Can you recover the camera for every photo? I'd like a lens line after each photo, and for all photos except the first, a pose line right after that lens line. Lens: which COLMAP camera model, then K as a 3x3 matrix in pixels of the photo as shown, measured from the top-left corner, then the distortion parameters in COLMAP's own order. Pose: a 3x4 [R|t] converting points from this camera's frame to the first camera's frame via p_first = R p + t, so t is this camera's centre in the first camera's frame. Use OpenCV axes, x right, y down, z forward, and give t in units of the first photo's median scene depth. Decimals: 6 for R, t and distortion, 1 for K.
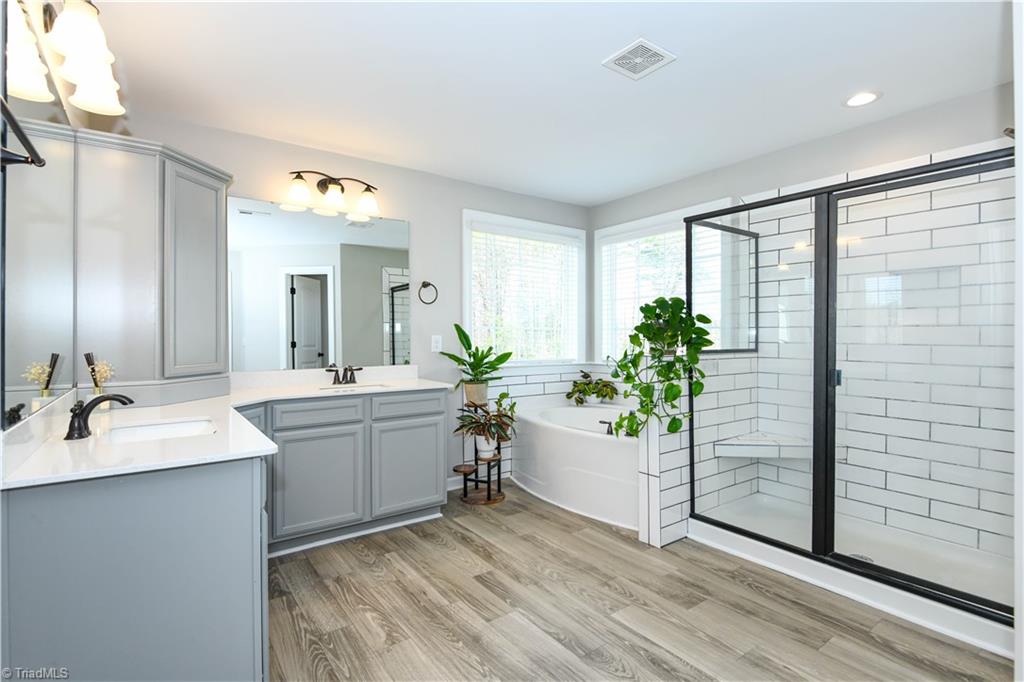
lens RADIAL K [[498.3, 0, 513.2], [0, 498.3, 338.6], [0, 0, 1]] dist [-0.002210, -0.002128]
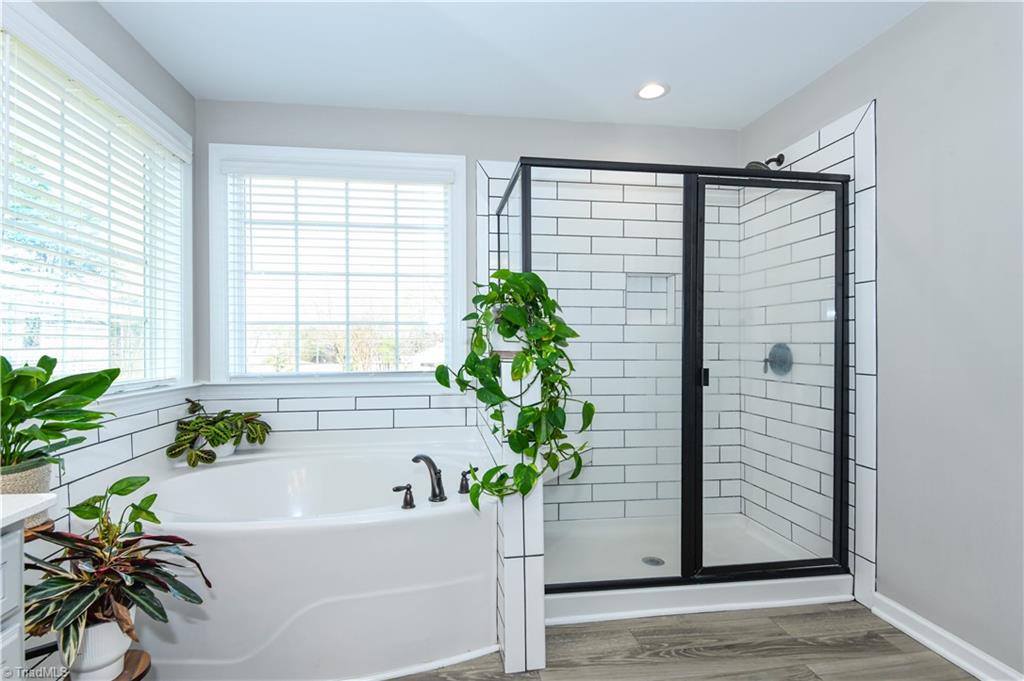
lens RADIAL K [[498.3, 0, 510.0], [0, 498.3, 345.8], [0, 0, 1]] dist [-0.002210, -0.002128]
pose [[0.469260, -0.003401, 0.883053, -0.295337], [0.005546, 0.999984, 0.000904, 0.015773], [-0.883042, 0.004473, 0.469272, 0.788934]]
